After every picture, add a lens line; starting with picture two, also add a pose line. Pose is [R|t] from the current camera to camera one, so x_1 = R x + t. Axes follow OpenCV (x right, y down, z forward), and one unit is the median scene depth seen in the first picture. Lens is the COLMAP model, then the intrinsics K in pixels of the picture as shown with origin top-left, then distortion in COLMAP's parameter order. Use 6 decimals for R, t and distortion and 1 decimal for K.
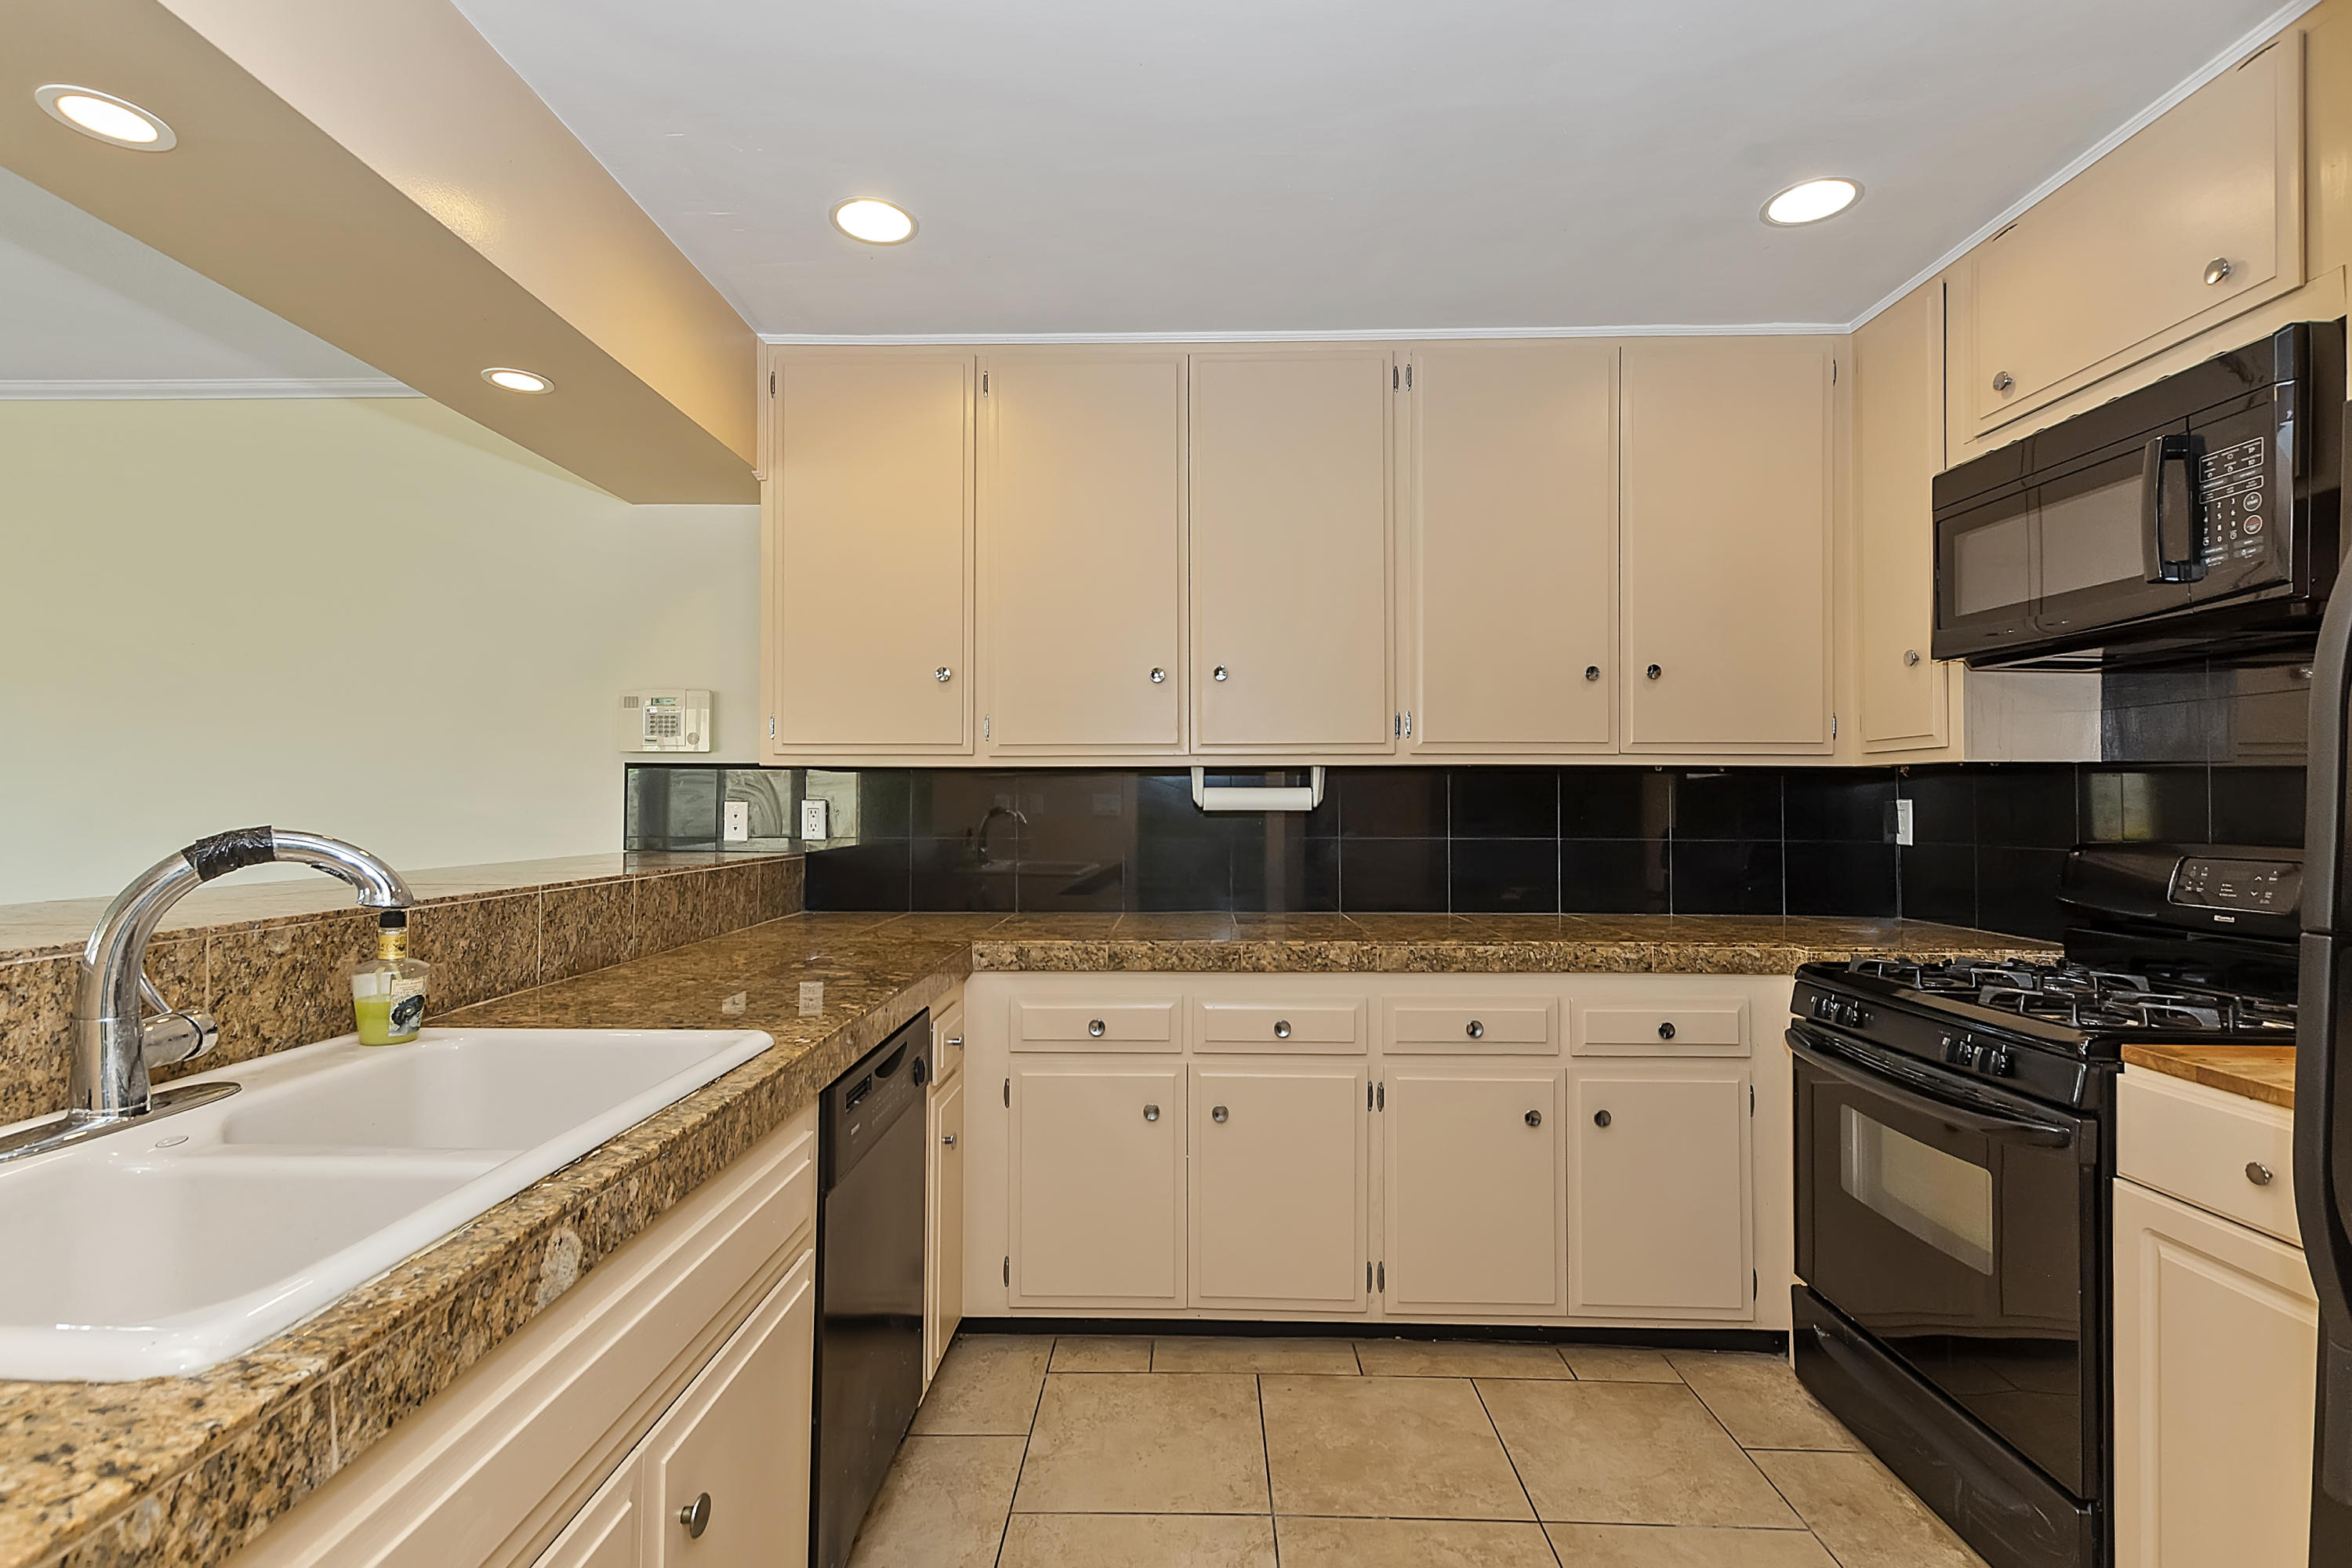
lens RADIAL K [[1064.9, 0, 1173.2], [0, 1064.9, 800.8], [0, 0, 1]] dist [0.014488, -0.000255]
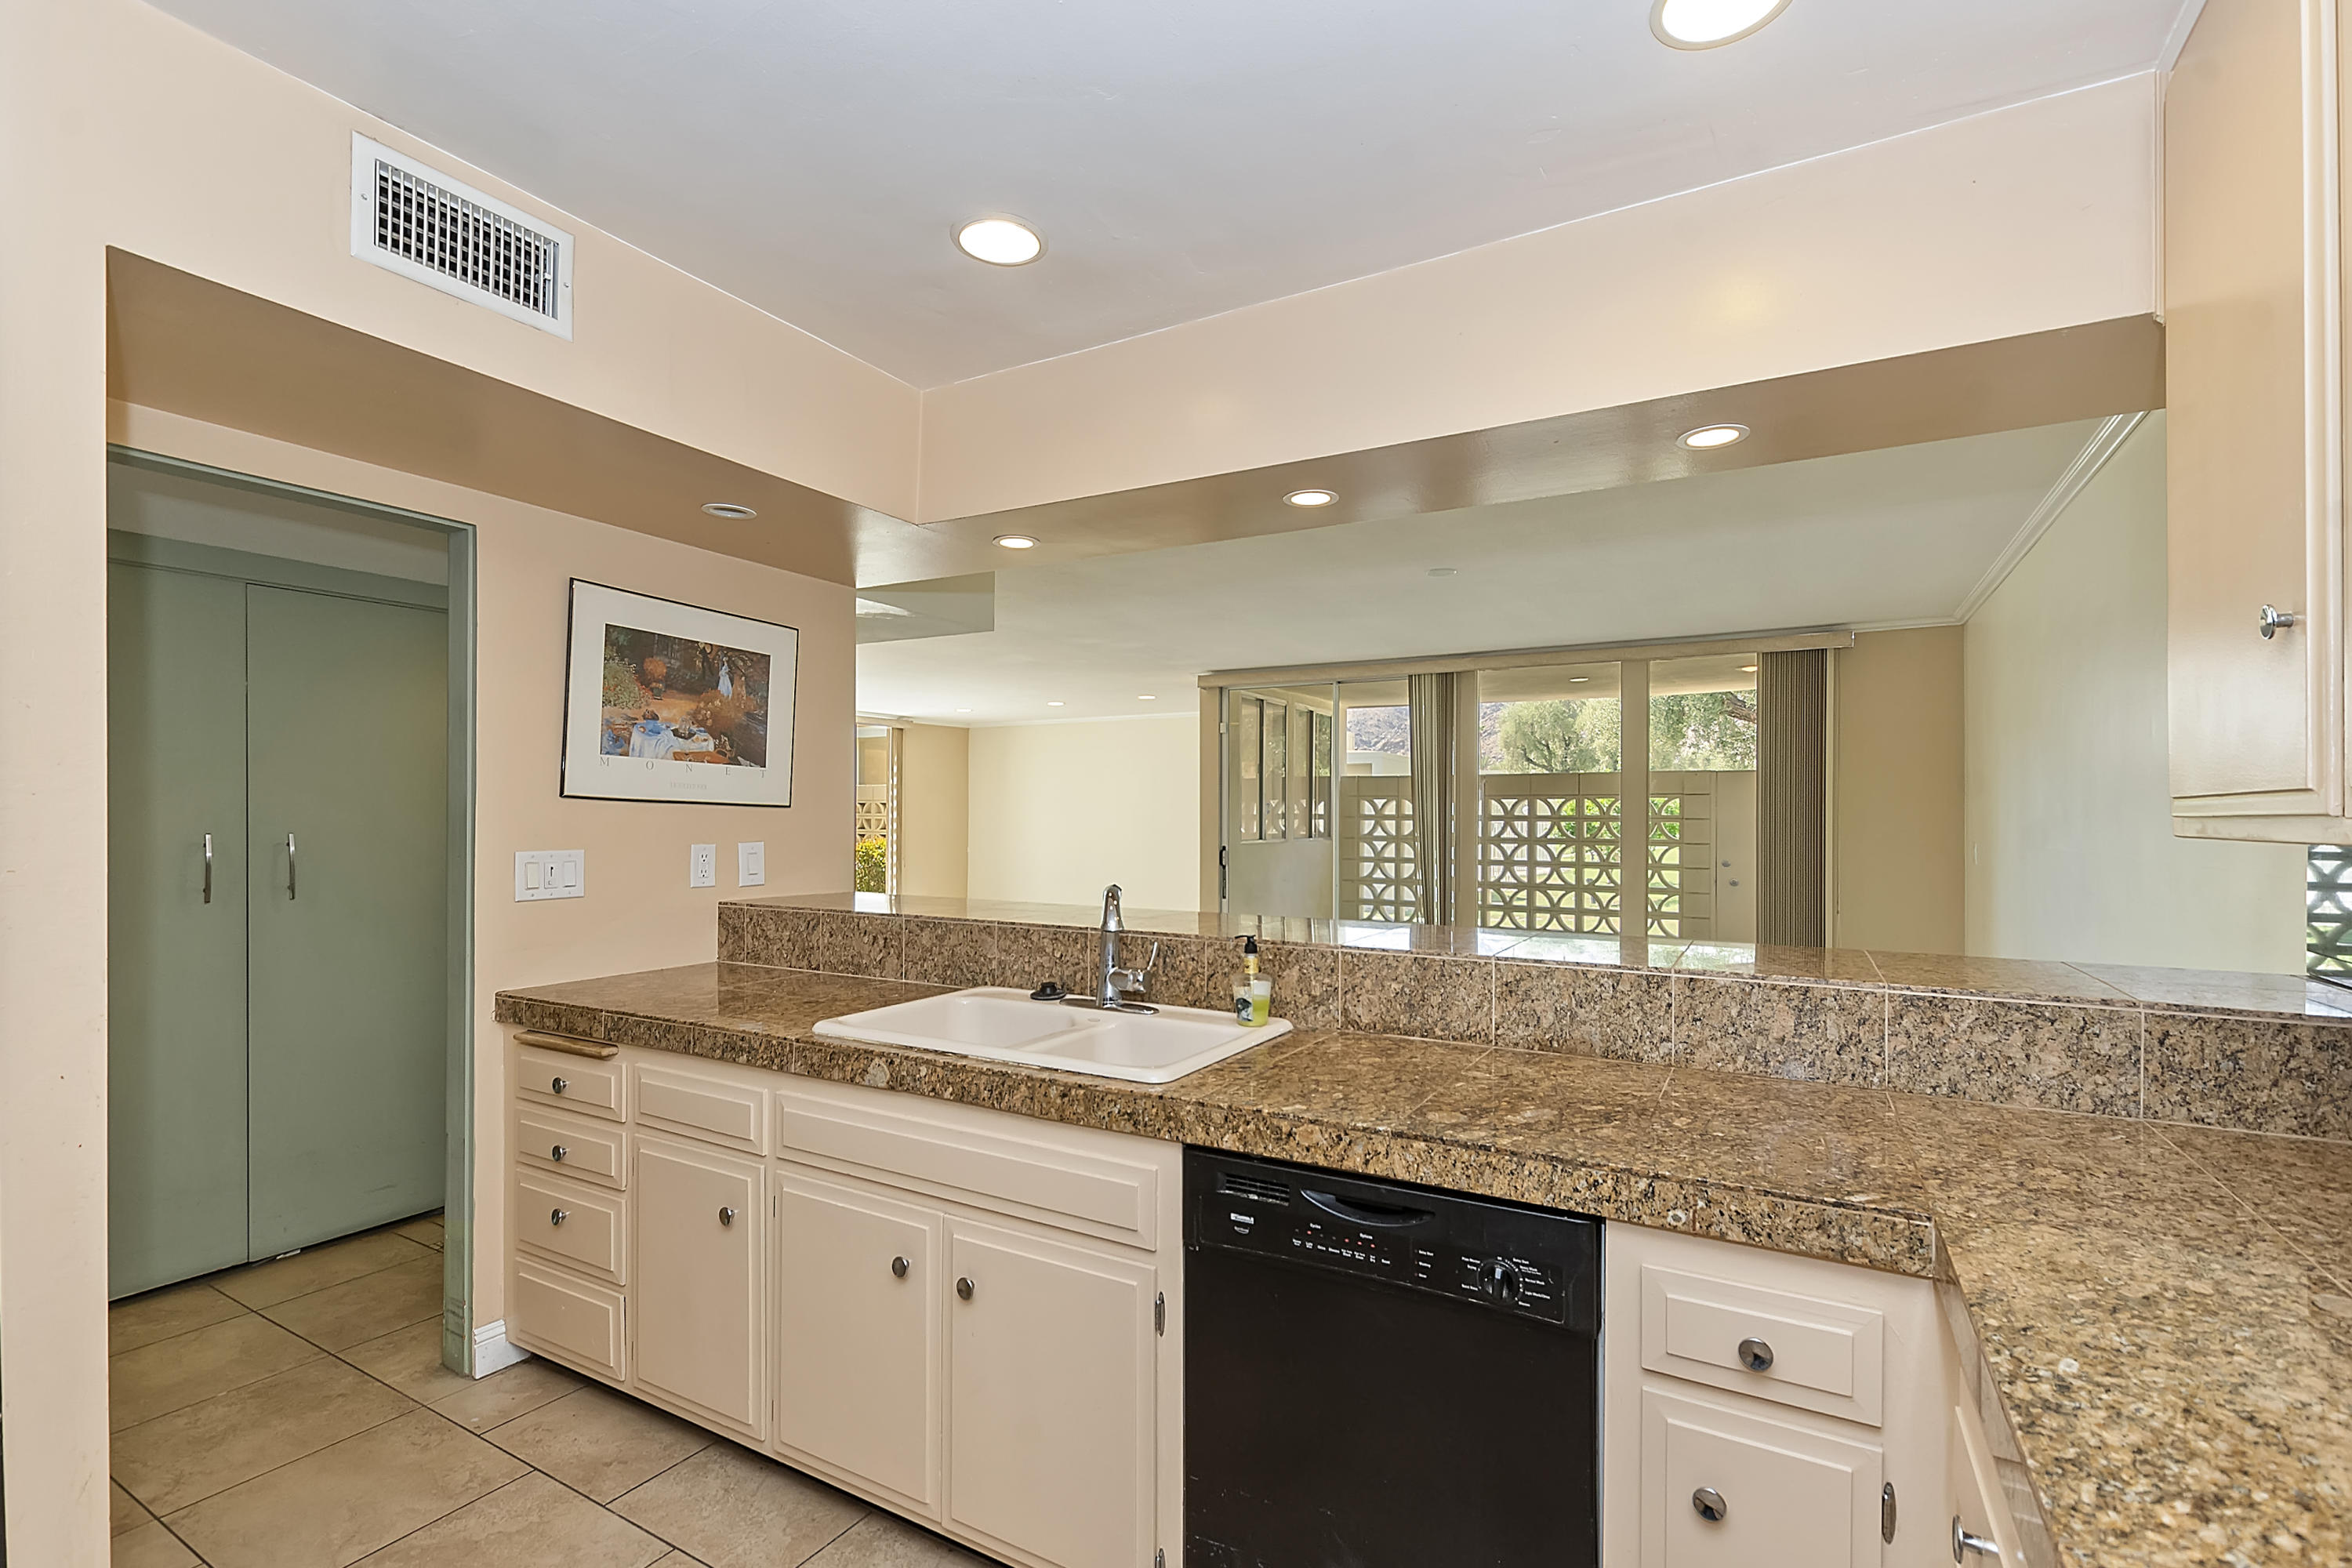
lens RADIAL K [[1064.9, 0, 1173.2], [0, 1064.9, 800.8], [0, 0, 1]] dist [0.014488, -0.000255]
pose [[-0.487469, -0.015869, -0.872996, 0.629377], [-0.002842, 0.999858, -0.016588, -0.072994], [0.873136, -0.005605, -0.487445, 1.449173]]
